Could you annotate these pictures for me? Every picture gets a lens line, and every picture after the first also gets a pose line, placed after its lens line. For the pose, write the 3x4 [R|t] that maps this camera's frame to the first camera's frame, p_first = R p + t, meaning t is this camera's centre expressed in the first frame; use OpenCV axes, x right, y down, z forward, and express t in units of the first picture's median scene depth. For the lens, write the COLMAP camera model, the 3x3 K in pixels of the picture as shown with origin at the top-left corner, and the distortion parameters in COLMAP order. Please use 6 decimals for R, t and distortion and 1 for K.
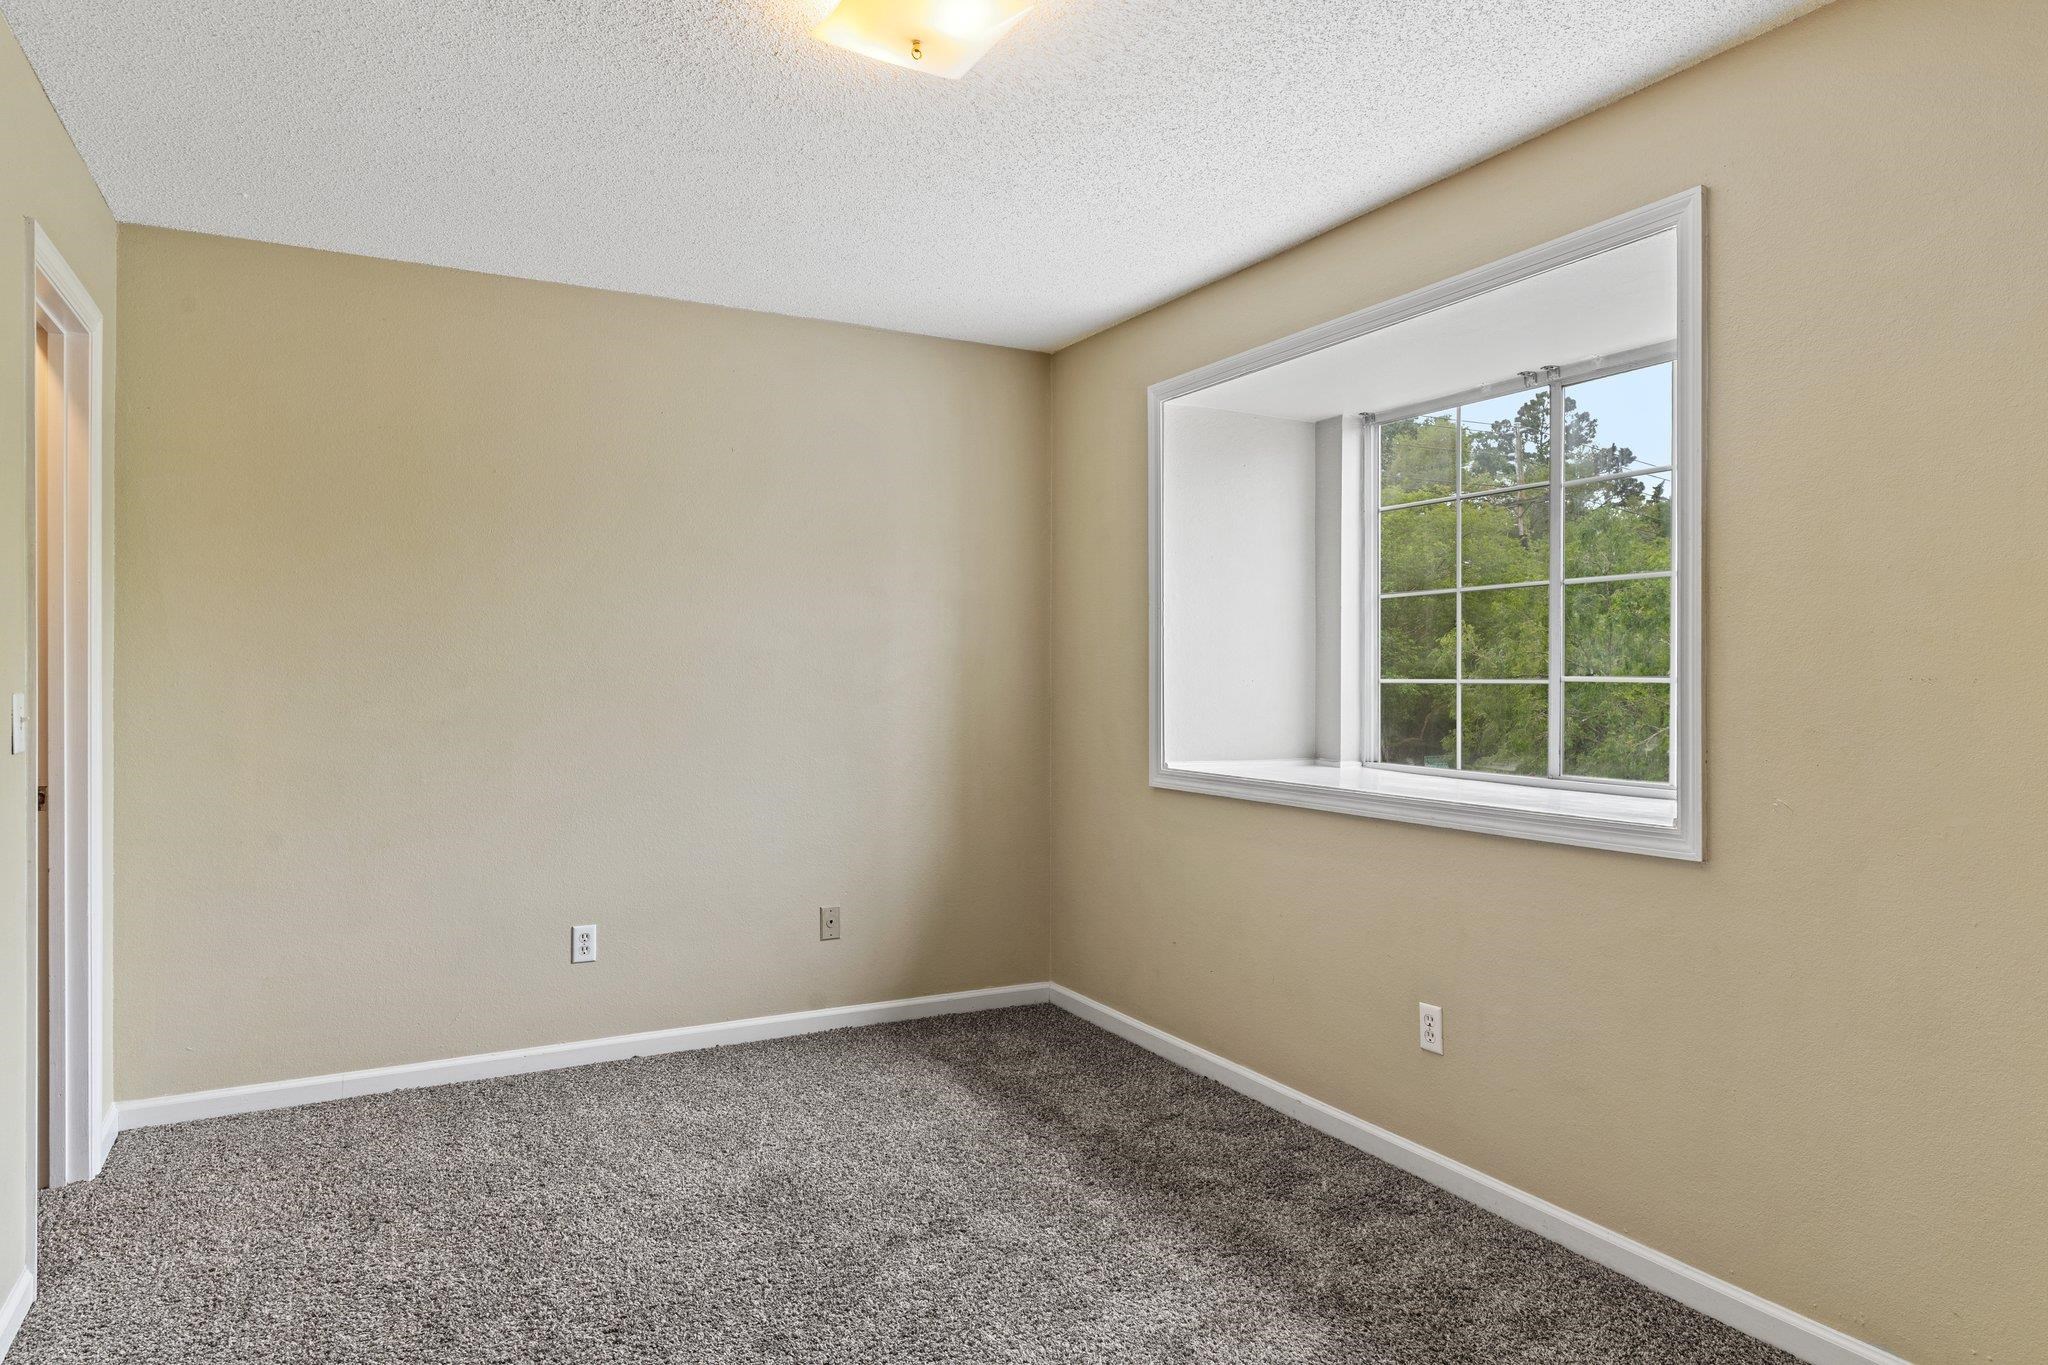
lens RADIAL K [[1250.5, 0, 1022.3], [0, 1250.5, 678.1], [0, 0, 1]] dist [-0.000517, 0.000077]
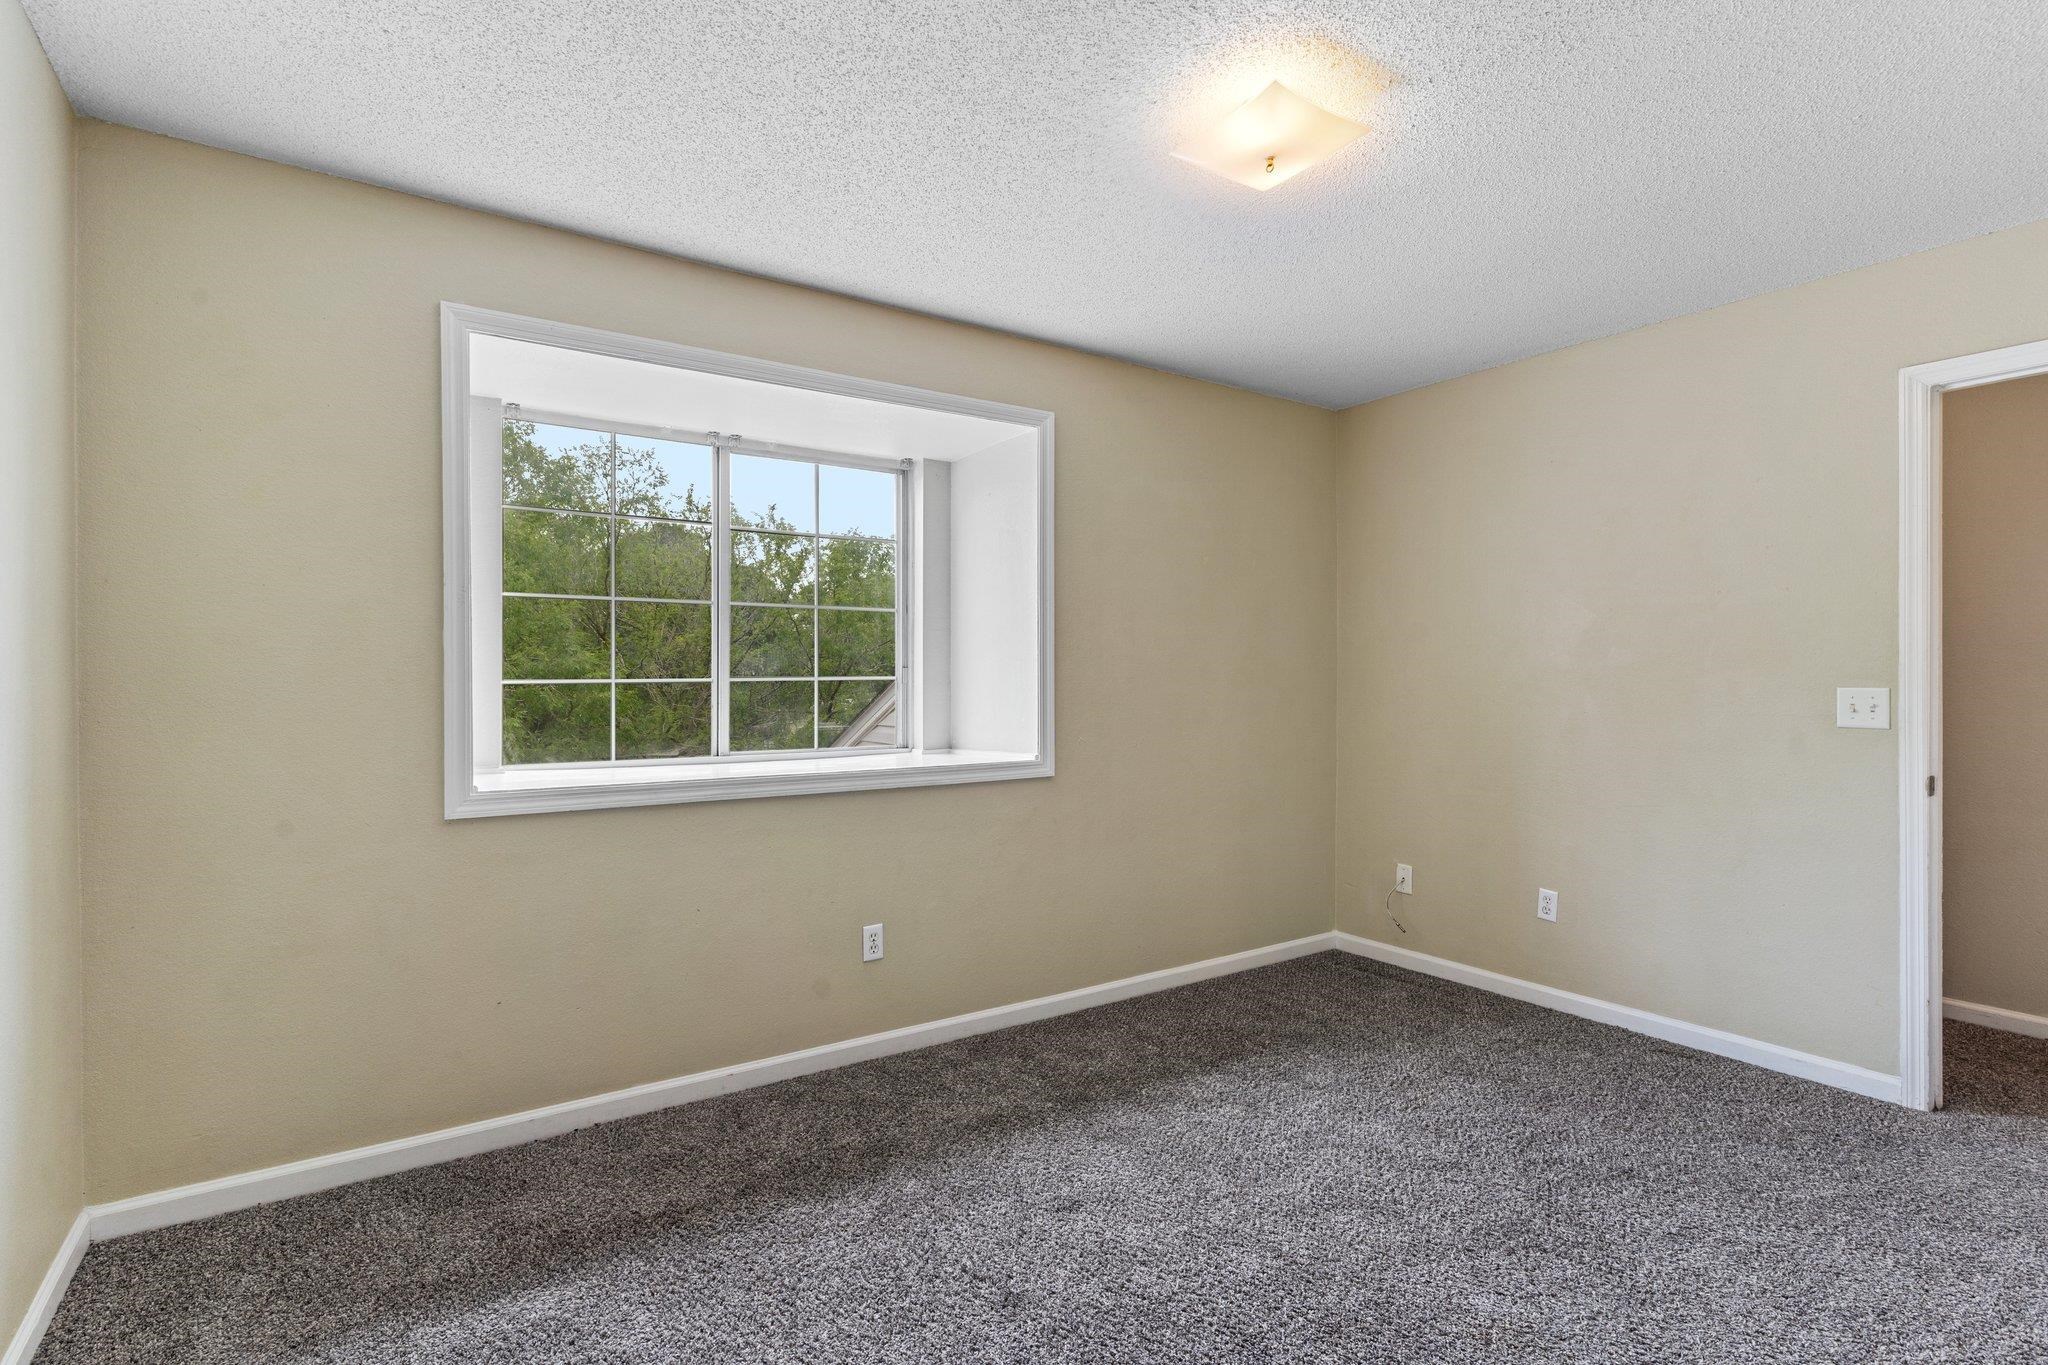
lens RADIAL K [[985.4, 0, 1023.1], [0, 985.4, 678.6], [0, 0, 1]] dist [0.005755, -0.002044]
pose [[-0.102876, -0.005198, 0.994681, -0.621163], [0.001537, 0.999984, 0.005384, -0.004093], [-0.994693, 0.002082, -0.102867, 0.812826]]
